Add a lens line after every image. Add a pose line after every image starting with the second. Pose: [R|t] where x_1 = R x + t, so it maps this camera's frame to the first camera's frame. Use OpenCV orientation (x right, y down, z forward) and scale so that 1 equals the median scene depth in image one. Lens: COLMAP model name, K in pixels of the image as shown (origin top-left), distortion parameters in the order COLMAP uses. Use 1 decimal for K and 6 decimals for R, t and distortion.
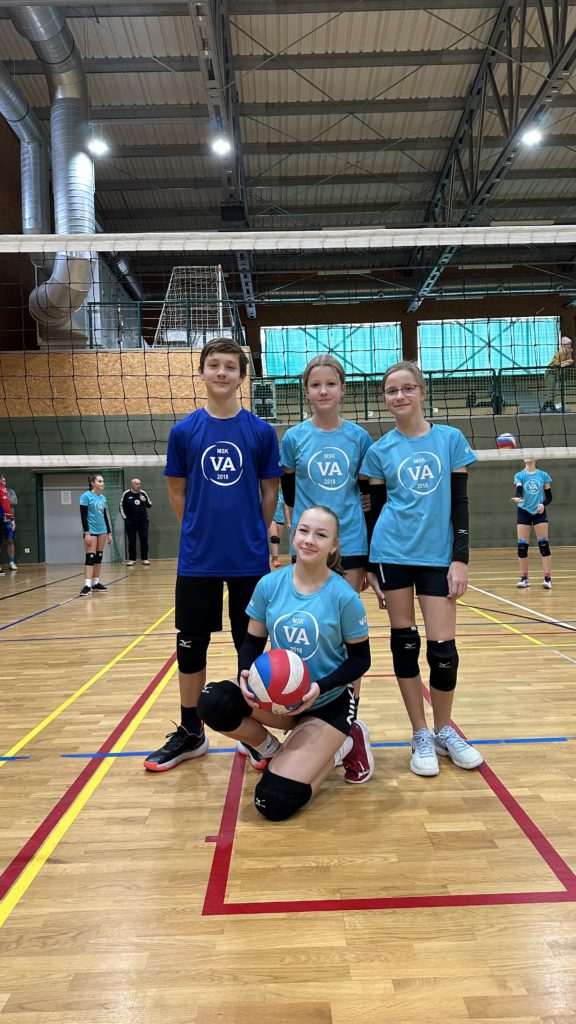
lens RADIAL K [[716.0, 0, 287.9], [0, 716.0, 515.2], [0, 0, 1]] dist [-0.005652, -0.002404]
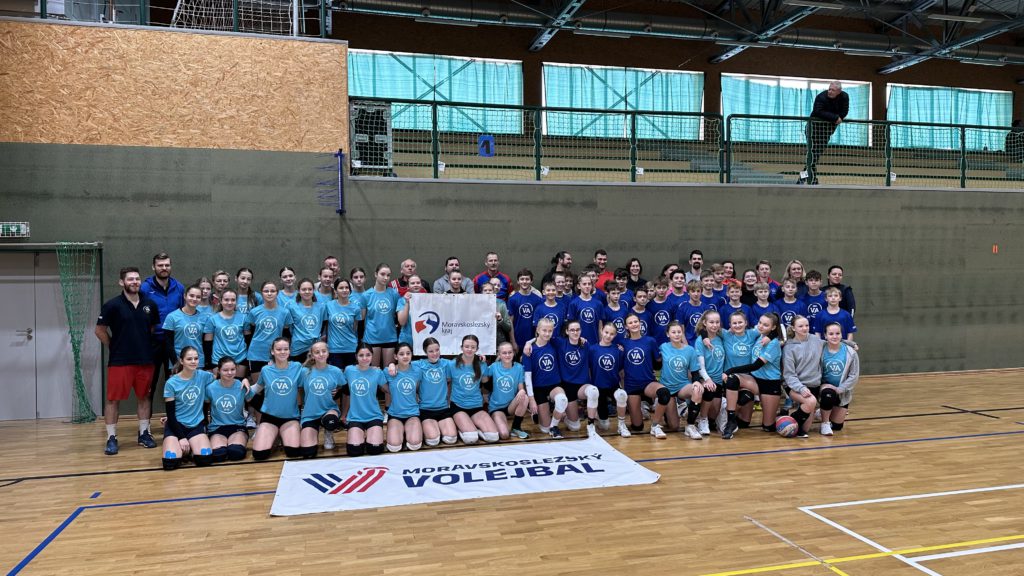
lens RADIAL K [[716.0, 0, 513.9], [0, 716.0, 282.4], [0, 0, 1]] dist [-0.005652, -0.002404]
pose [[0.968599, 0.021895, 0.247662, -0.039581], [-0.021906, 0.999756, -0.002713, -0.027095], [-0.247661, -0.002797, 0.968843, 0.255711]]
